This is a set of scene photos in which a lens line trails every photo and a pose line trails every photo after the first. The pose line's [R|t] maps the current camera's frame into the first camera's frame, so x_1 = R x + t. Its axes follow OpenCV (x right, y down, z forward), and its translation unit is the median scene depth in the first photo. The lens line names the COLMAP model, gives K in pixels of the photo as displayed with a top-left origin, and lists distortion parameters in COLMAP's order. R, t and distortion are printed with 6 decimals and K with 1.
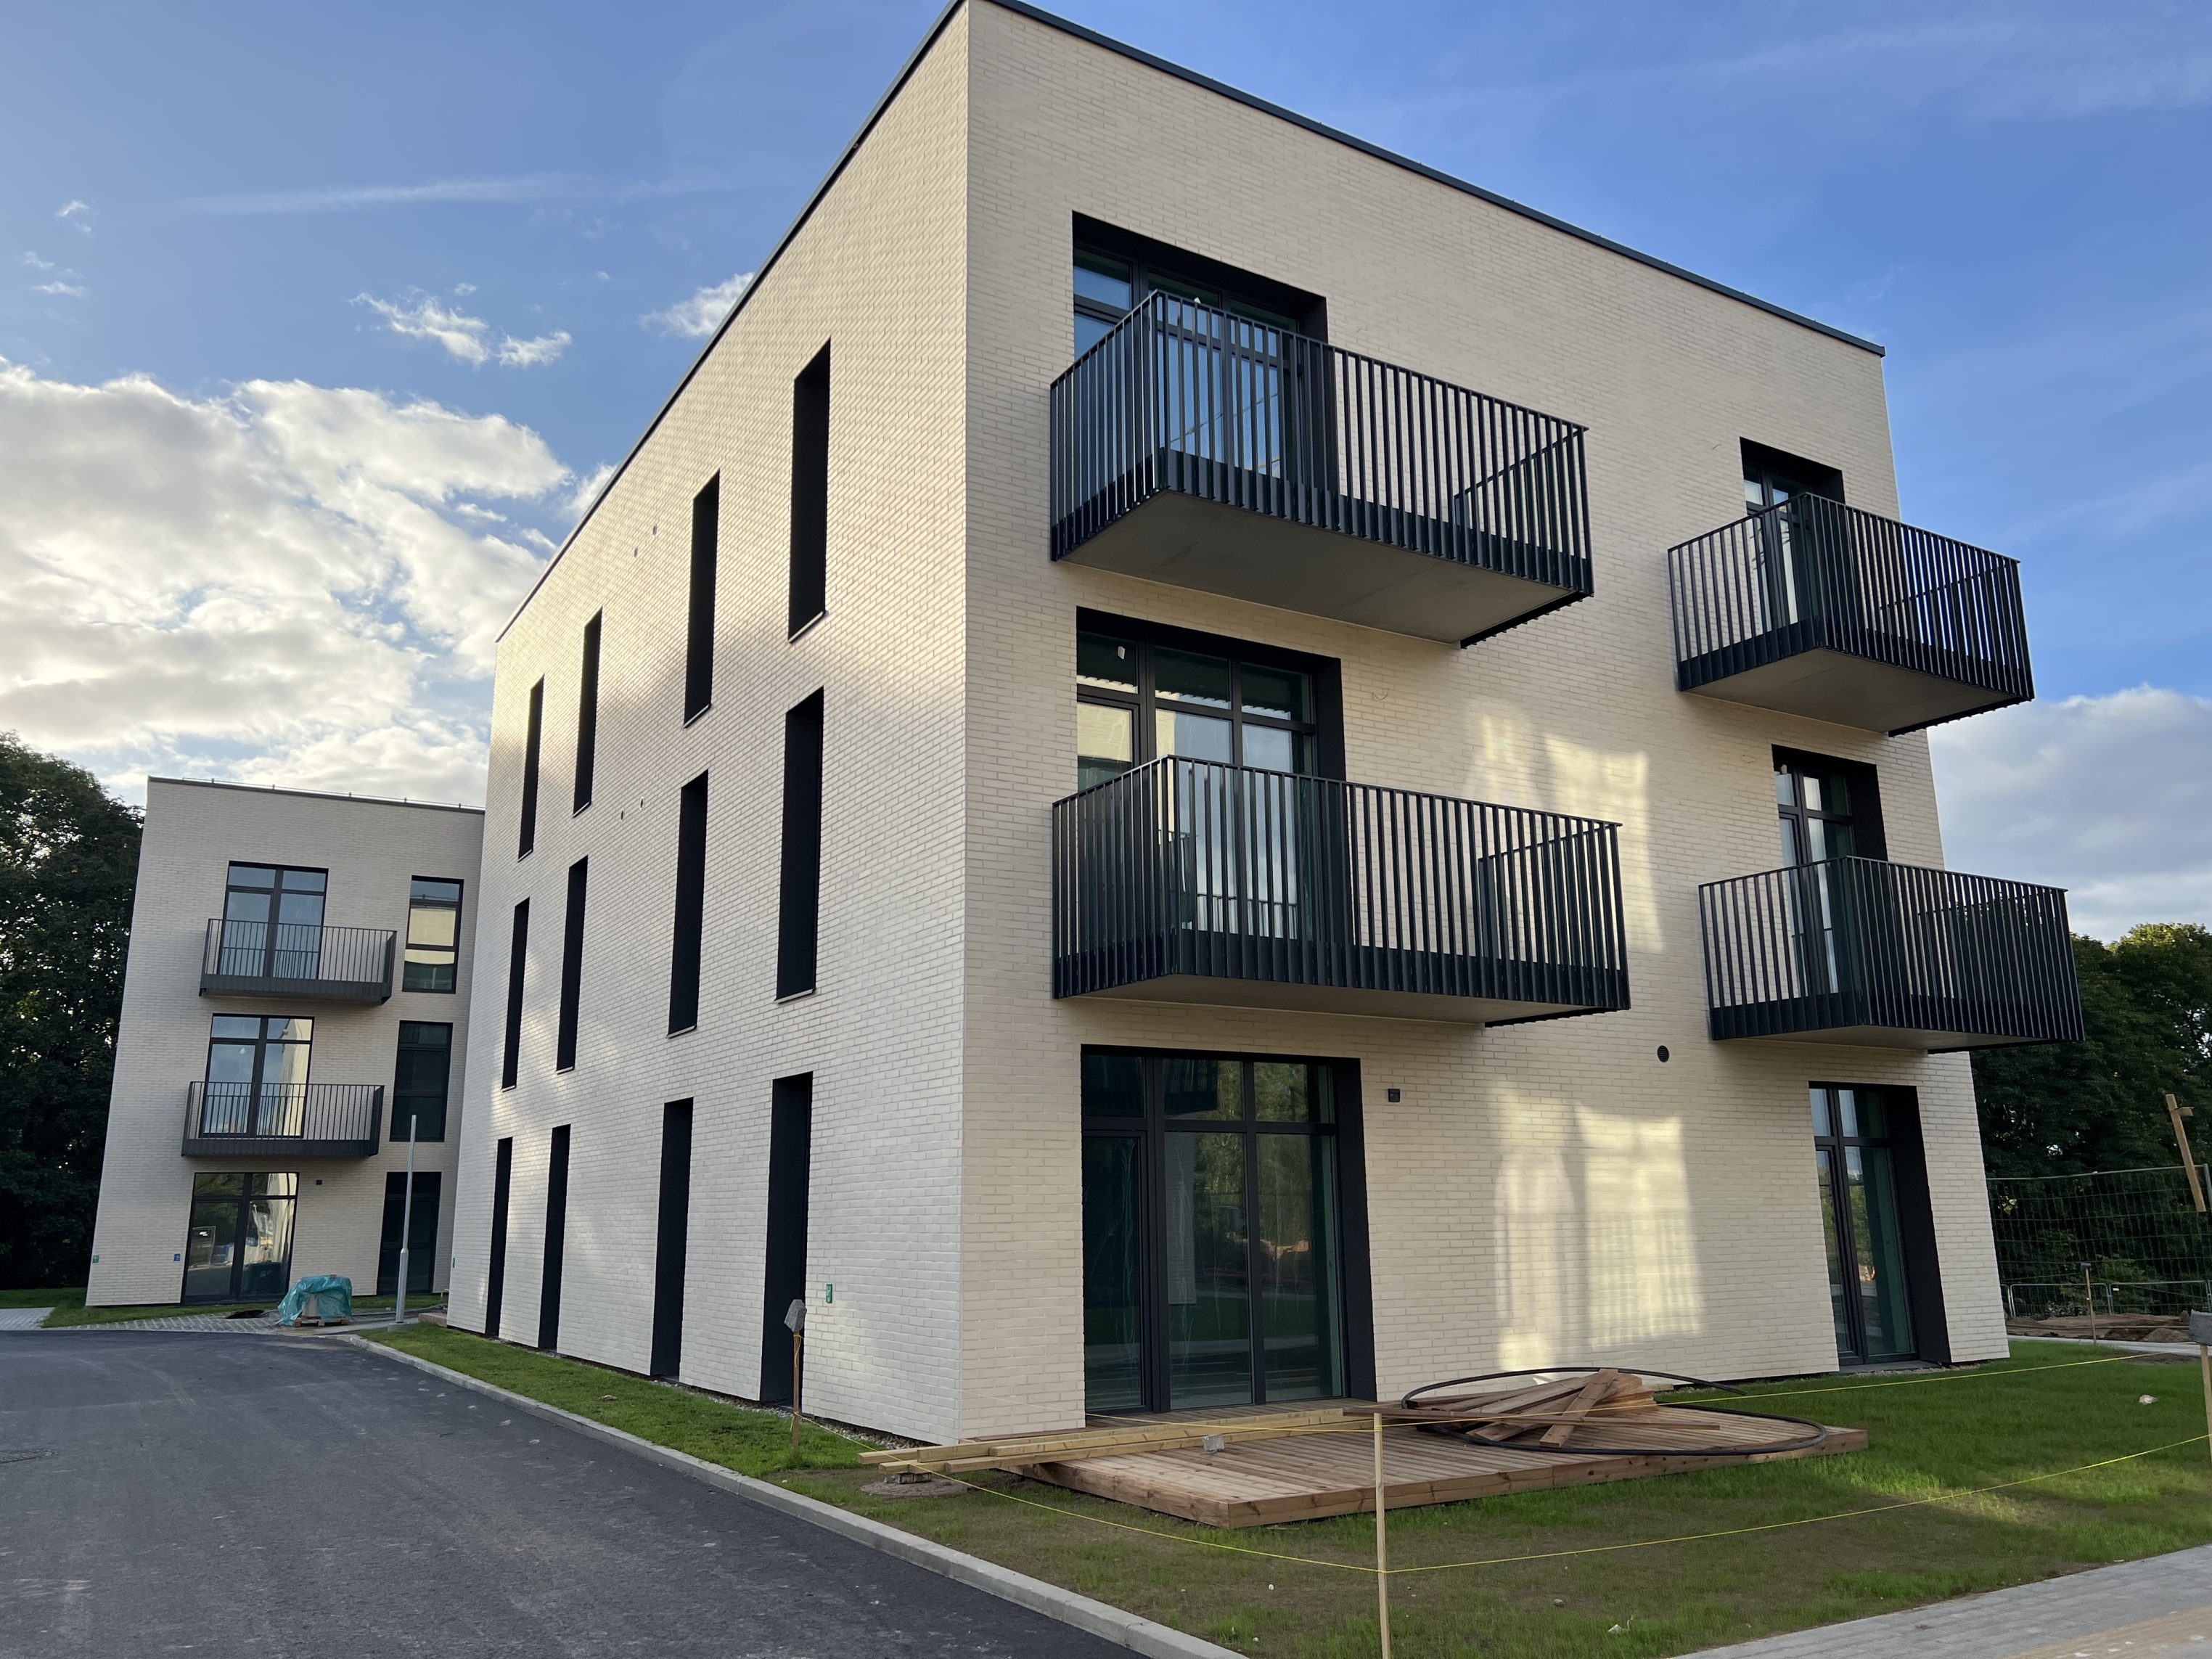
lens RADIAL K [[1692.0, 0, 1106.0], [0, 1692.0, 829.5], [0, 0, 1]] dist [0.045248, -0.049686]
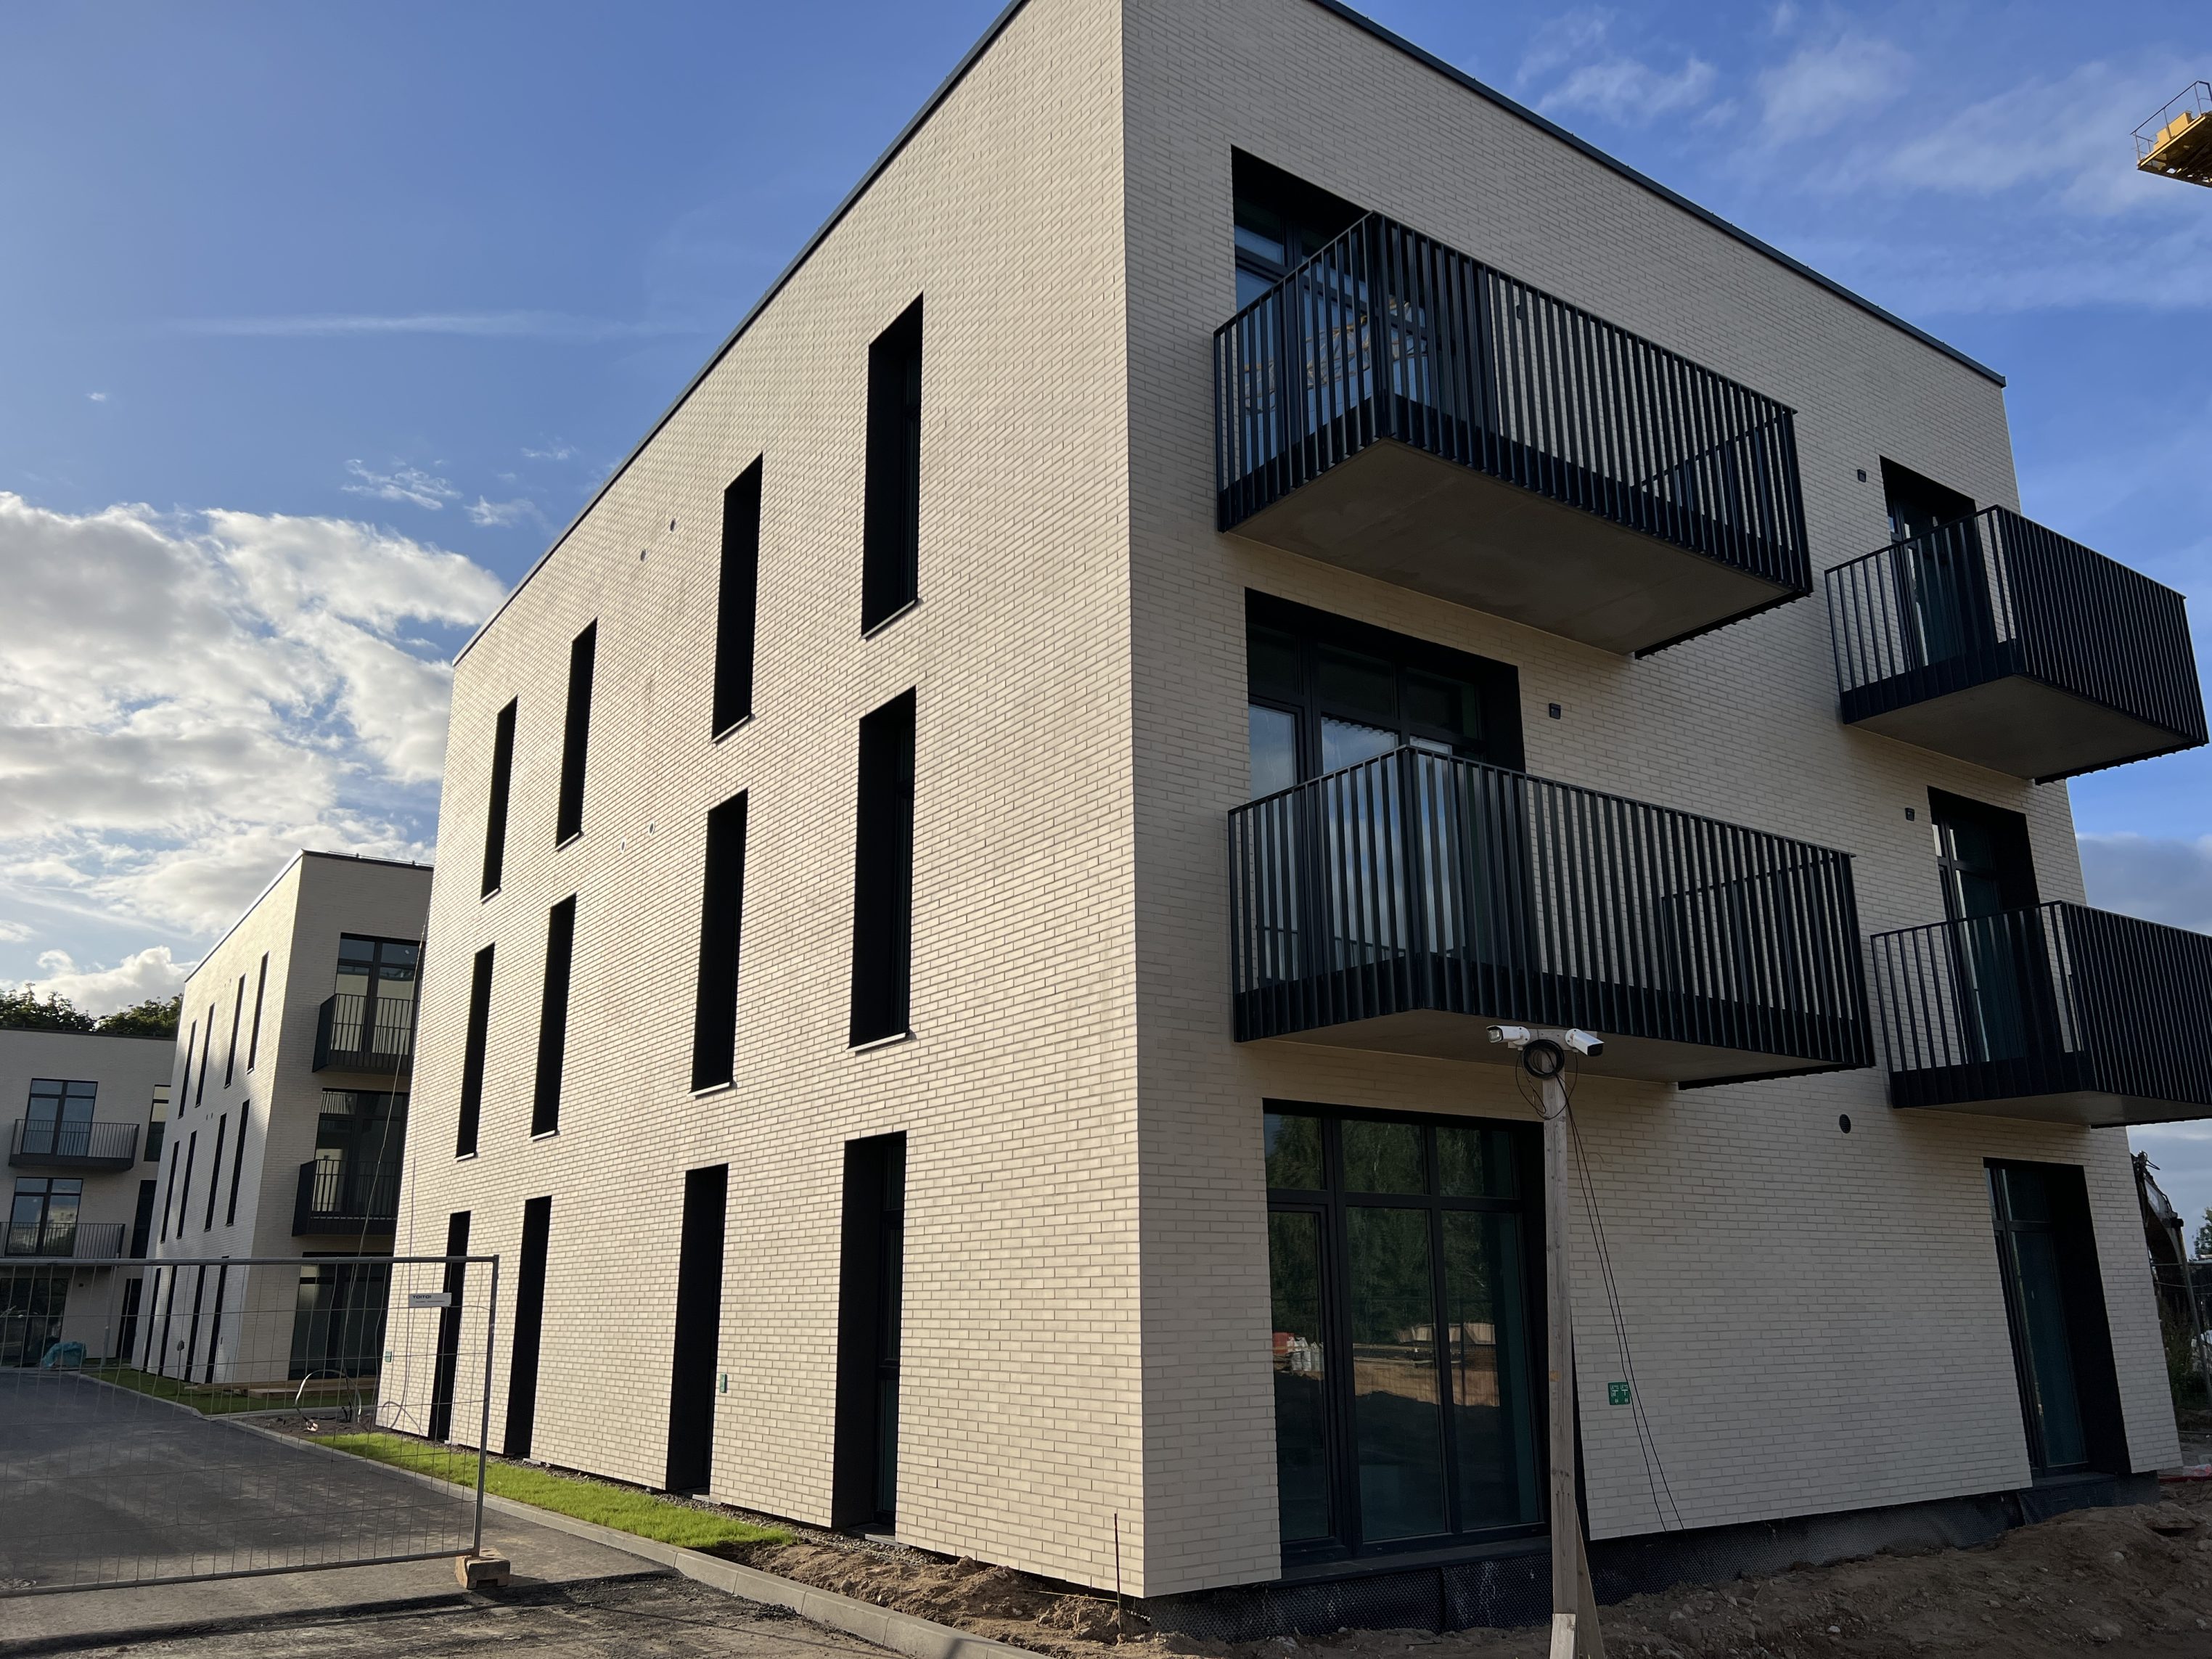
lens RADIAL K [[1635.3, 0, 1097.5], [0, 1635.3, 844.7], [0, 0, 1]] dist [0.052681, -0.032734]
pose [[0.997660, 0.021190, 0.065009, -0.129360], [-0.018311, 0.998838, -0.044572, 0.033338], [-0.065878, 0.043277, 0.996889, 0.164583]]
